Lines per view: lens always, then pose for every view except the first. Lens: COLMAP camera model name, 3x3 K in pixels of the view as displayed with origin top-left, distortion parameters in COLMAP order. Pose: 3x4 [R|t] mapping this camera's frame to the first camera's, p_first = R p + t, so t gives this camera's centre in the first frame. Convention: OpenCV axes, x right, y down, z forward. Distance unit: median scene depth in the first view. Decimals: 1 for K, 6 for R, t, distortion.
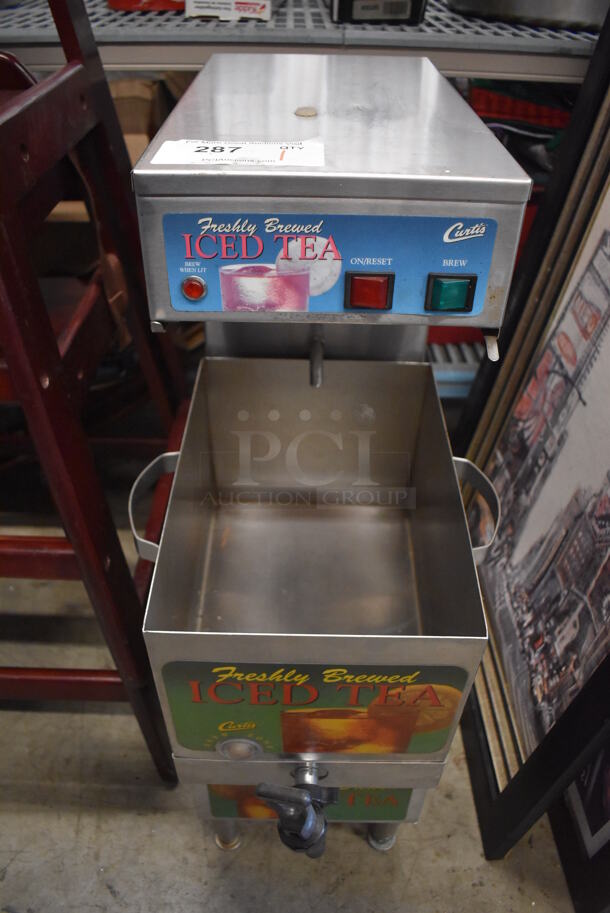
lens RADIAL K [[687.7, 0, 305.0], [0, 687.7, 456.5], [0, 0, 1]] dist [-0.085858, -0.000477]
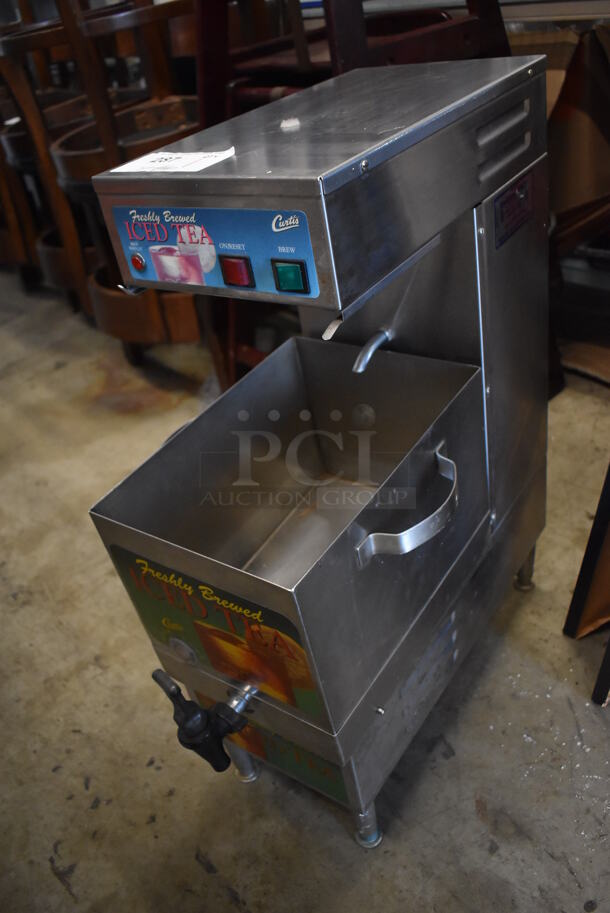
lens RADIAL K [[751.5, 0, 305.0], [0, 751.5, 456.5], [0, 0, 1]] dist [-0.073175, 0.002598]
pose [[0.806557, 0.193642, -0.558541, 1.032226], [-0.213458, 0.976482, 0.030297, 0.015712], [0.551272, 0.094789, 0.828923, -0.009621]]
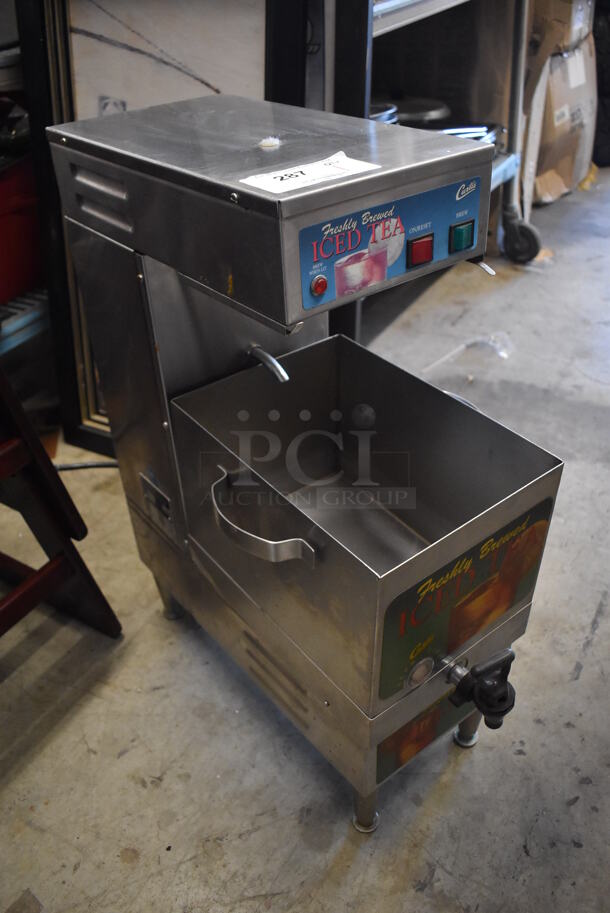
lens RADIAL K [[751.5, 0, 305.0], [0, 751.5, 456.5], [0, 0, 1]] dist [-0.073175, 0.002598]
pose [[0.782299, -0.400043, 0.477466, -0.965751], [0.437238, 0.898605, 0.036504, -0.033452], [-0.443656, 0.180209, 0.877892, -0.109470]]
